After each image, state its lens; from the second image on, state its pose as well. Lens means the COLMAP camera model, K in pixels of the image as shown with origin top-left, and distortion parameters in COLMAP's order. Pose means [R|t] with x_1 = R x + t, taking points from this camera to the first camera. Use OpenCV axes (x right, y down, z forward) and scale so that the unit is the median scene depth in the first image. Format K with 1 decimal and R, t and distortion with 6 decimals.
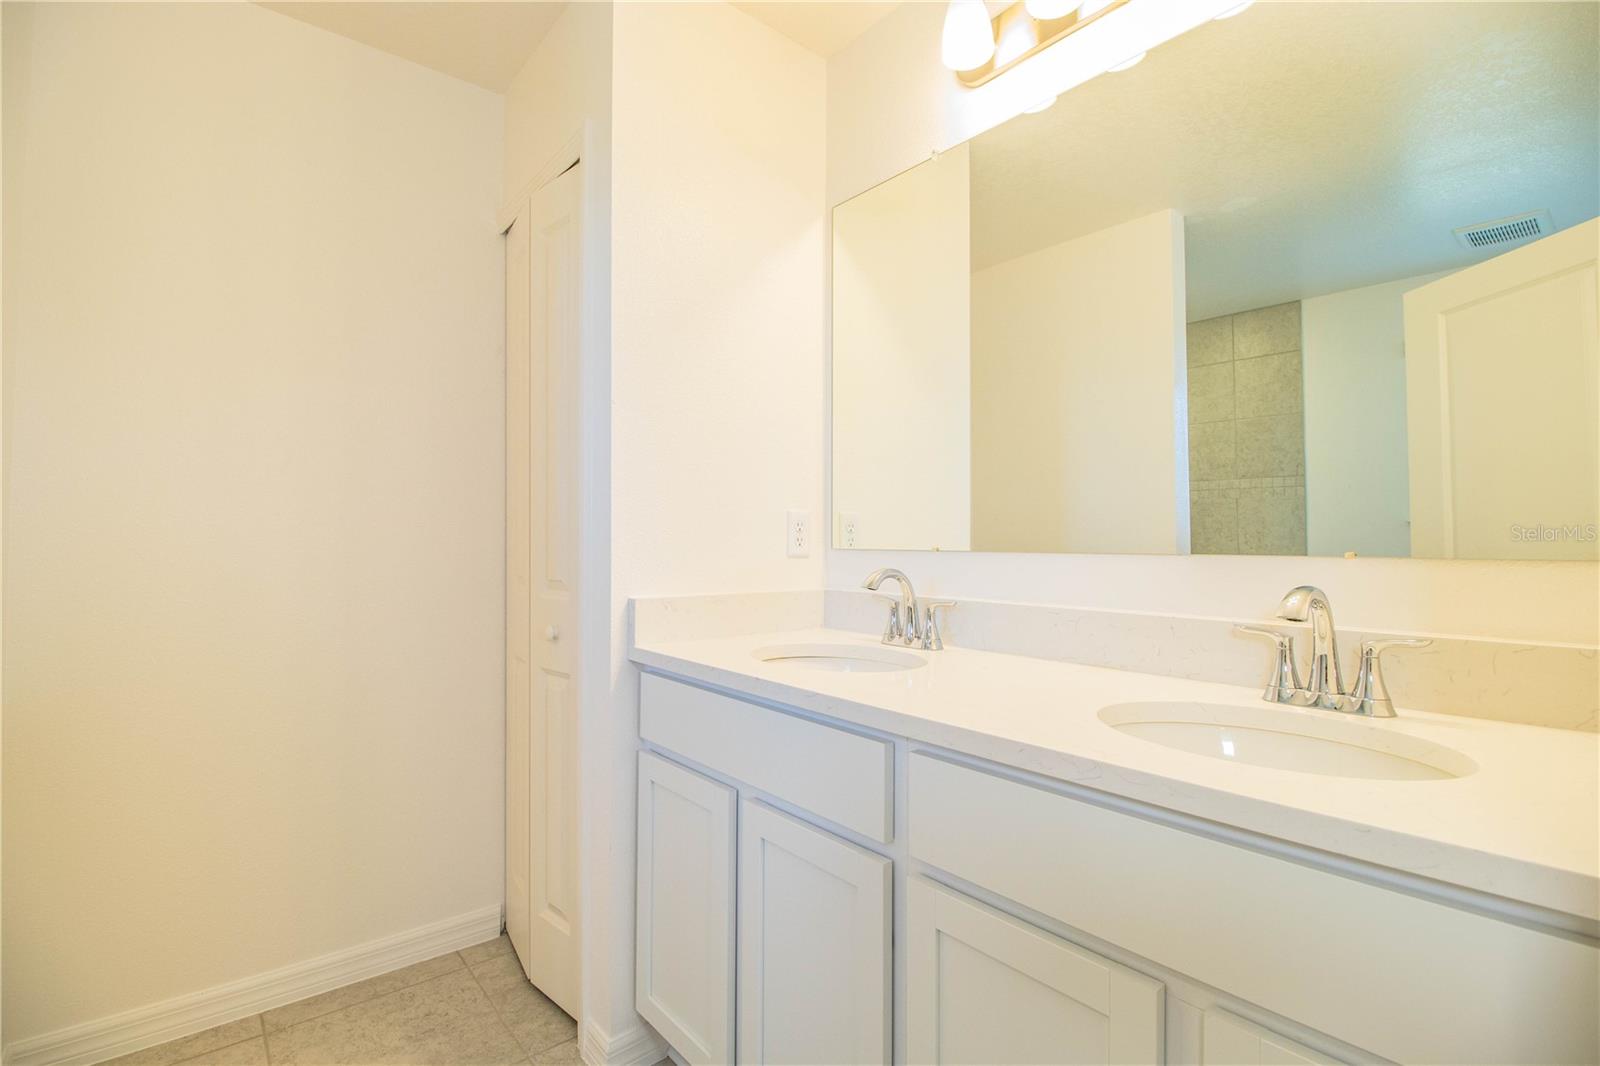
lens RADIAL K [[730.7, 0, 791.7], [0, 730.7, 524.2], [0, 0, 1]] dist [0.001150, -0.013129]
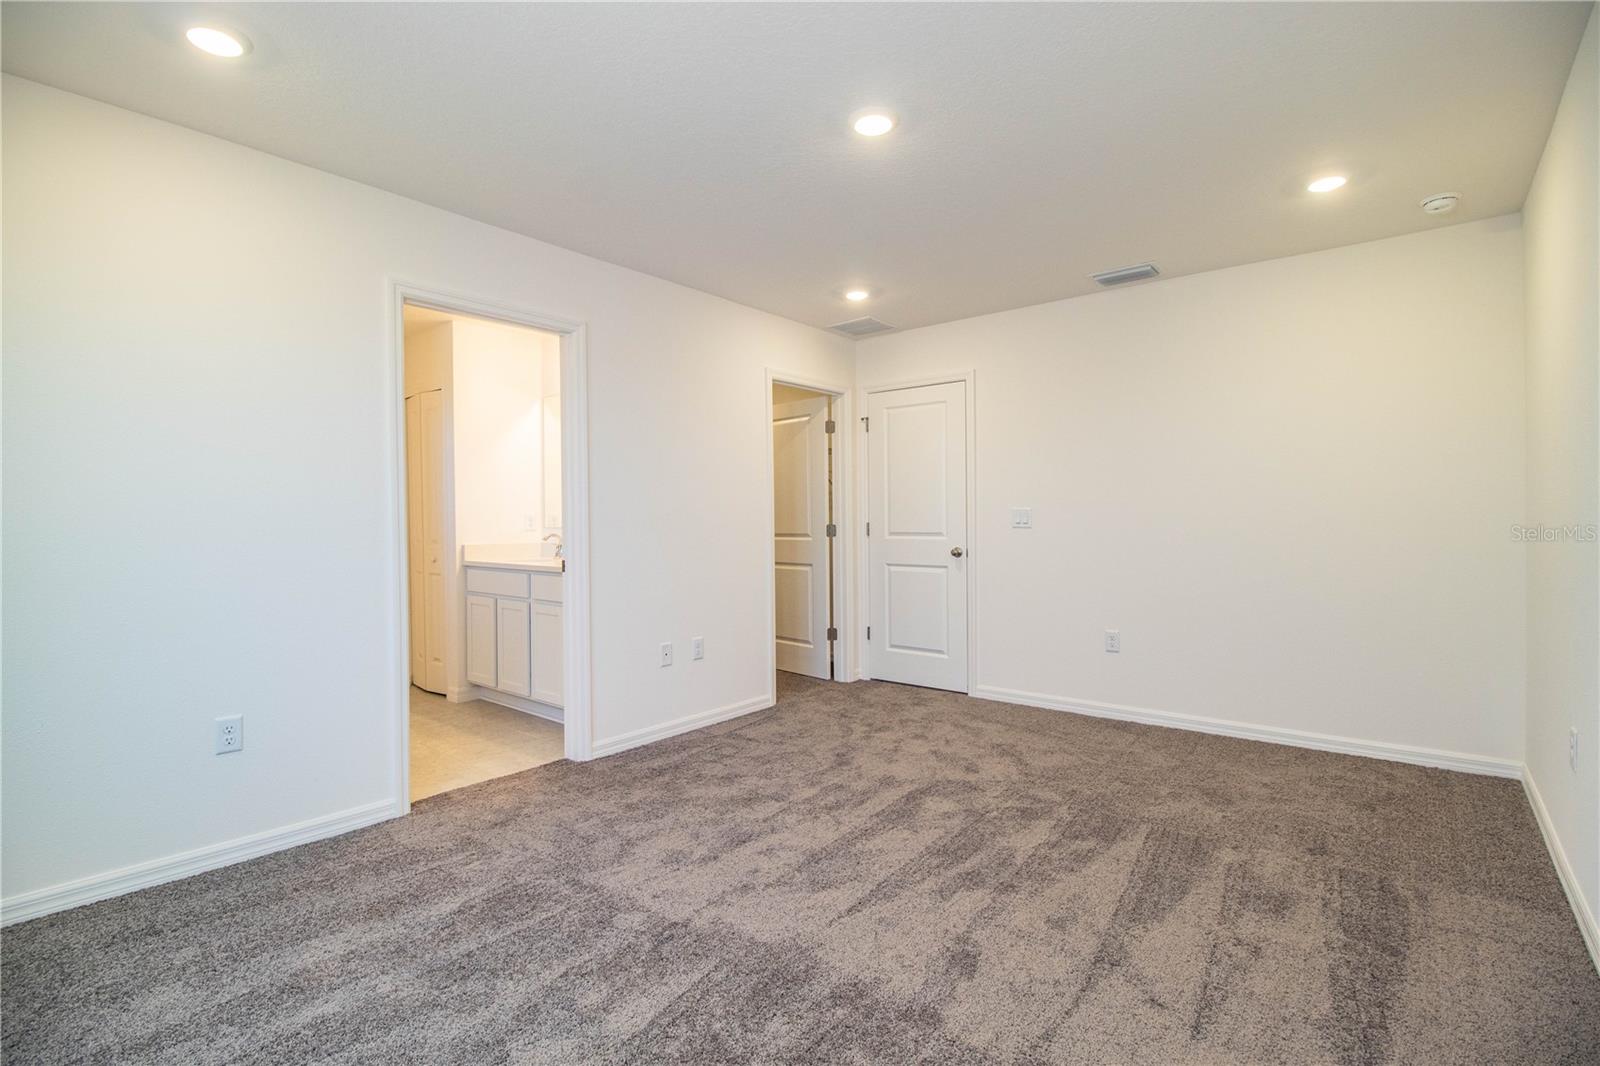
lens RADIAL K [[730.7, 0, 833.9], [0, 730.7, 525.6], [0, 0, 1]] dist [0.001150, -0.013129]
pose [[0.975261, -0.013919, 0.220618, 0.238424], [0.008325, 0.999620, 0.026263, -0.016972], [-0.220899, -0.023776, 0.975007, -0.889605]]
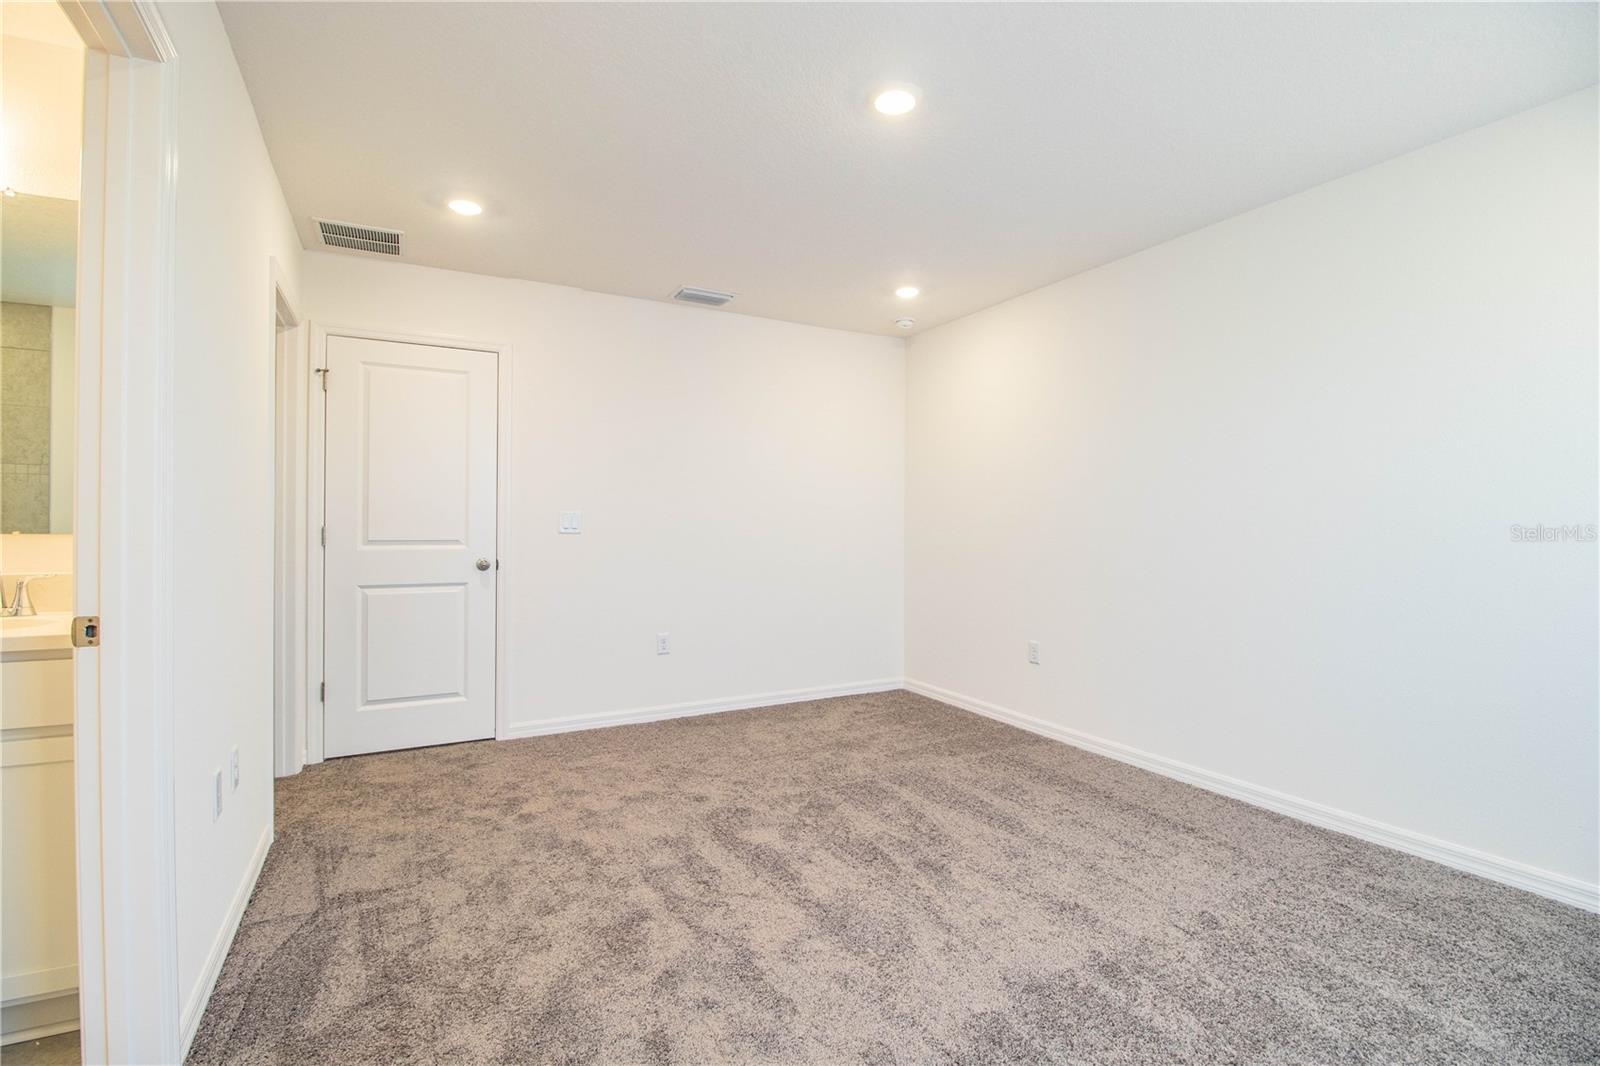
lens RADIAL K [[730.7, 0, 784.6], [0, 730.7, 523.3], [0, 0, 1]] dist [0.001150, -0.013129]
pose [[0.195036, -0.002195, 0.980794, -0.166363], [-0.020975, 0.999759, 0.006408, -0.008110], [-0.980572, -0.021822, 0.194943, -0.334060]]
